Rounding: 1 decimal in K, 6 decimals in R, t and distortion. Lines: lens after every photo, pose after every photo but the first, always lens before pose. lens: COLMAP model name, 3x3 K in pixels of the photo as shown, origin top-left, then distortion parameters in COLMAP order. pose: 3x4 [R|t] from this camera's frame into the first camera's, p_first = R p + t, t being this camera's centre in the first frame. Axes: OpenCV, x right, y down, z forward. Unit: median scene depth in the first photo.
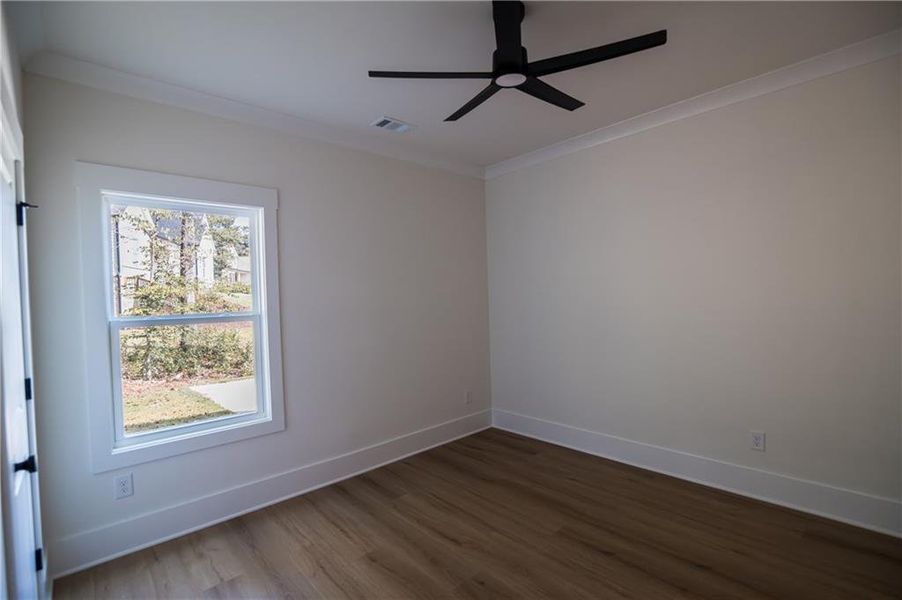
lens RADIAL K [[414.7, 0, 450.6], [0, 414.7, 302.6], [0, 0, 1]] dist [-0.023336, 0.000327]
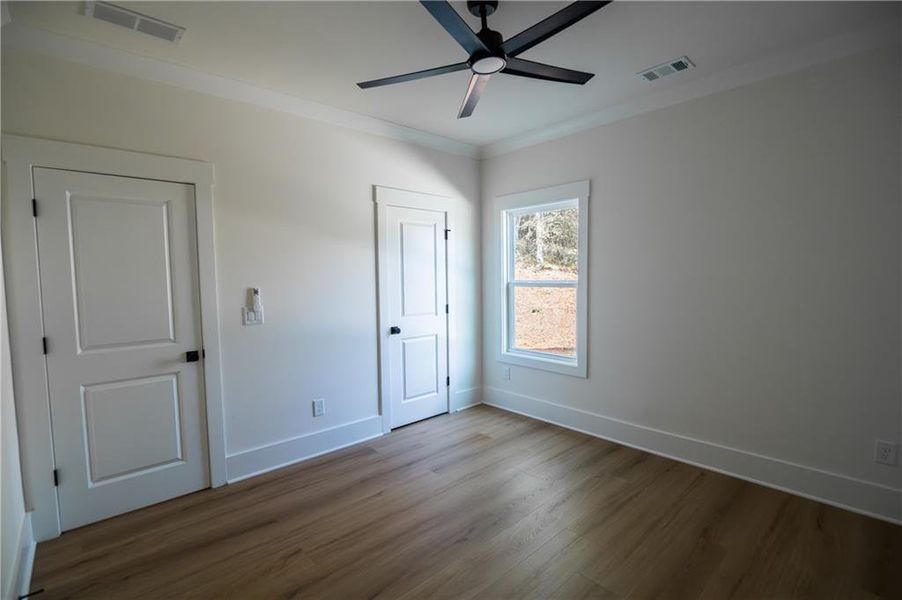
lens RADIAL K [[414.7, 0, 450.5], [0, 414.7, 300.4], [0, 0, 1]] dist [-0.023336, 0.000327]
pose [[-0.005706, 0.088663, -0.996045, 0.907634], [-0.009101, 0.996016, 0.088712, -0.029040], [0.999942, 0.009571, -0.004877, 0.675803]]
